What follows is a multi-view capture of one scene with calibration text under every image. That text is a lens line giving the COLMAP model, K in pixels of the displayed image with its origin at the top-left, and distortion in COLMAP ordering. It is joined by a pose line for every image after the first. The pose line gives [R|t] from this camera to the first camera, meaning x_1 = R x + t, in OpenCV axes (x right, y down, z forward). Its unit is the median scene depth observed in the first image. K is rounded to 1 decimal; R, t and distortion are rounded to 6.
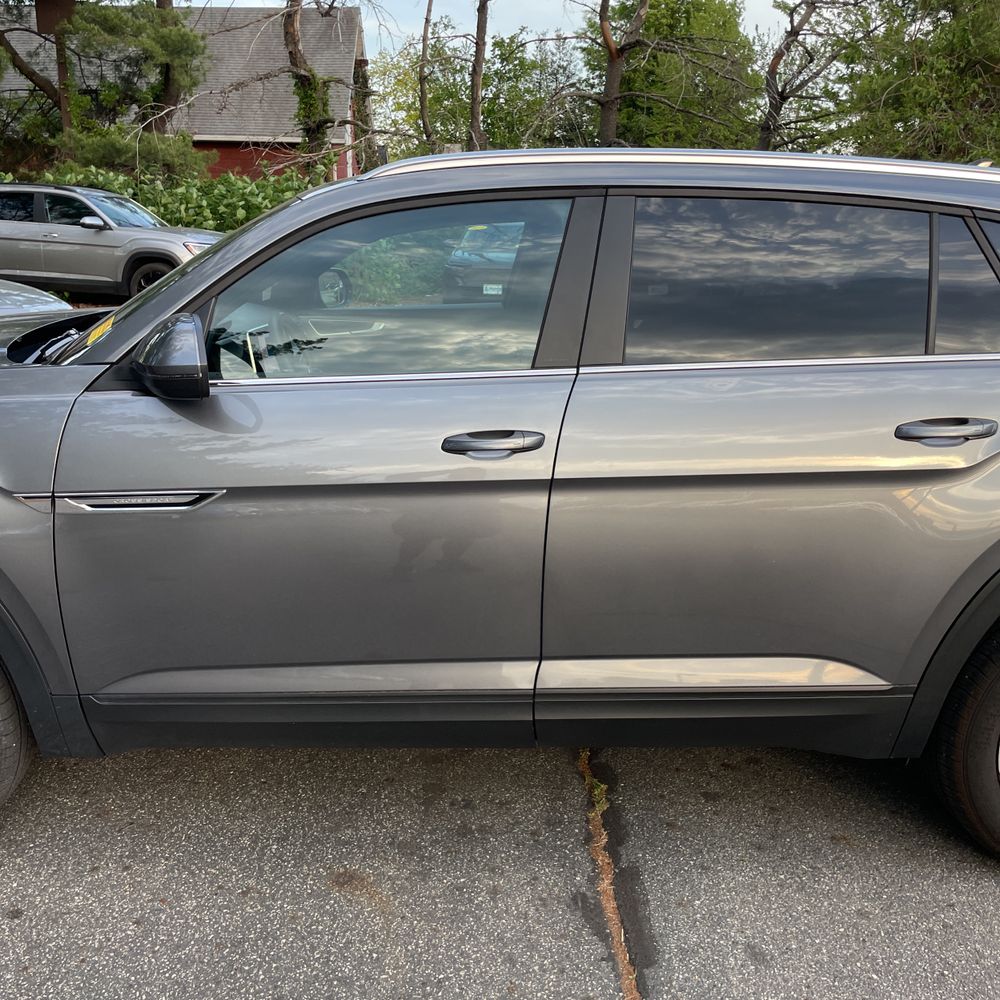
lens RADIAL K [[1028.8, 0, 500.8], [0, 1028.8, 487.7], [0, 0, 1]] dist [0.095622, -0.138729]
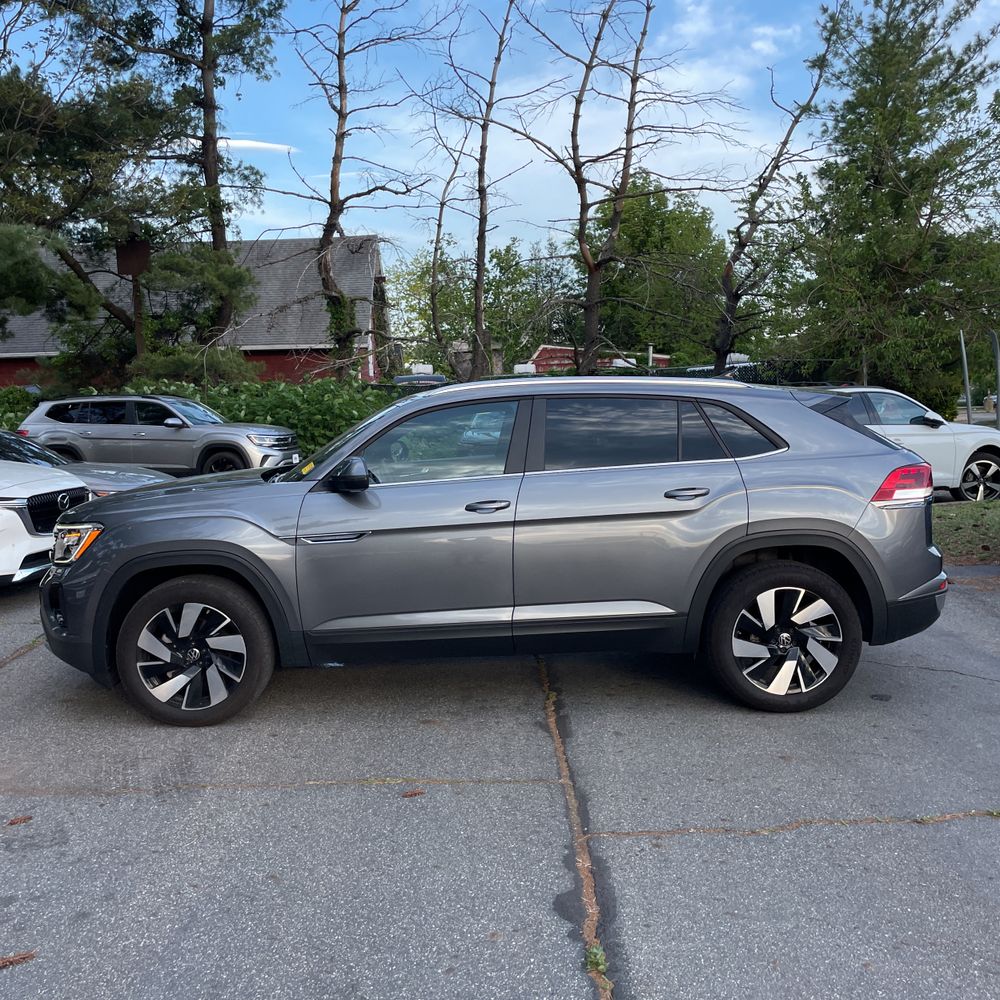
lens RADIAL K [[1028.8, 0, 500.8], [0, 1028.8, 487.7], [0, 0, 1]] dist [0.095622, -0.138729]
pose [[0.999091, -0.041416, -0.010135, 0.007014], [0.039069, 0.984426, -0.171401, 0.047966], [0.017076, 0.170850, 0.985149, -0.194119]]
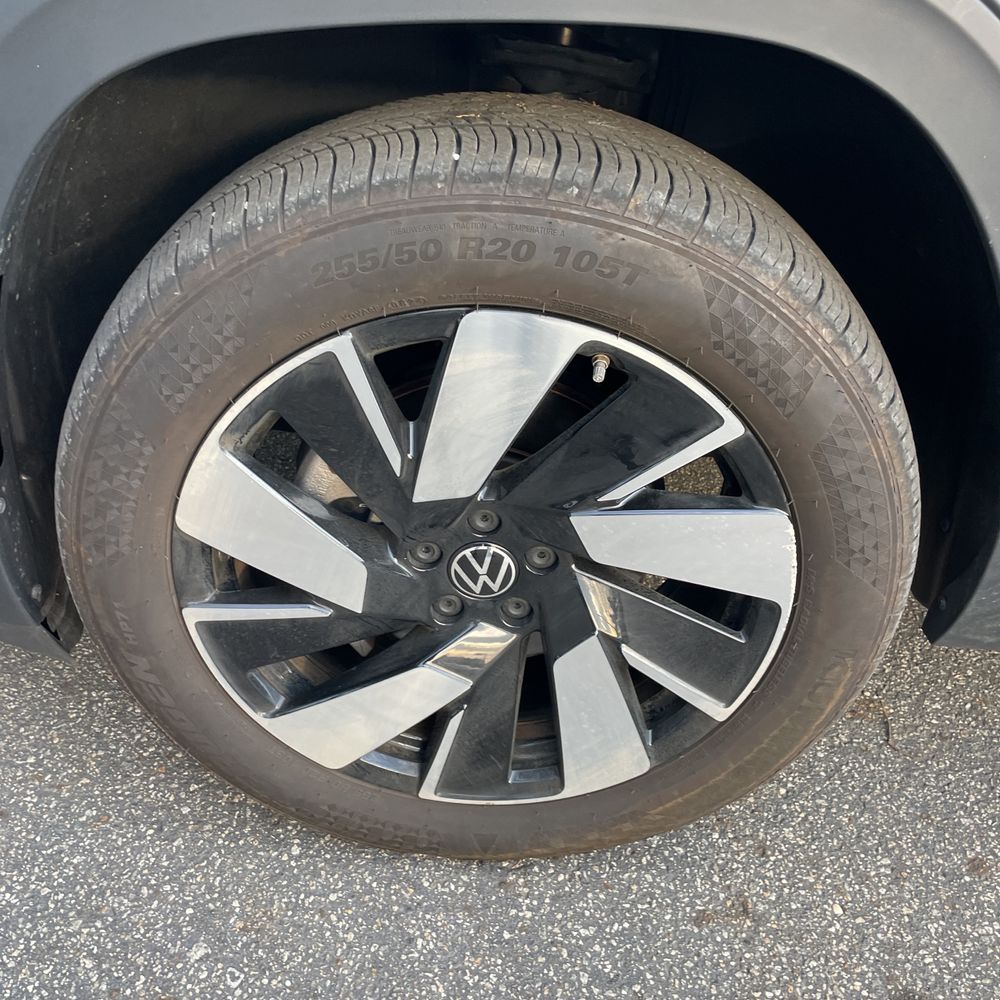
lens RADIAL K [[1012.5, 0, 491.1], [0, 1012.5, 503.9], [0, 0, 1]] dist [0.096297, -0.139146]
pose [[0.998855, 0.030759, -0.036635, -0.103224], [-0.017606, 0.948487, 0.316325, 0.014516], [0.044478, -0.315318, 0.947943, 0.110039]]
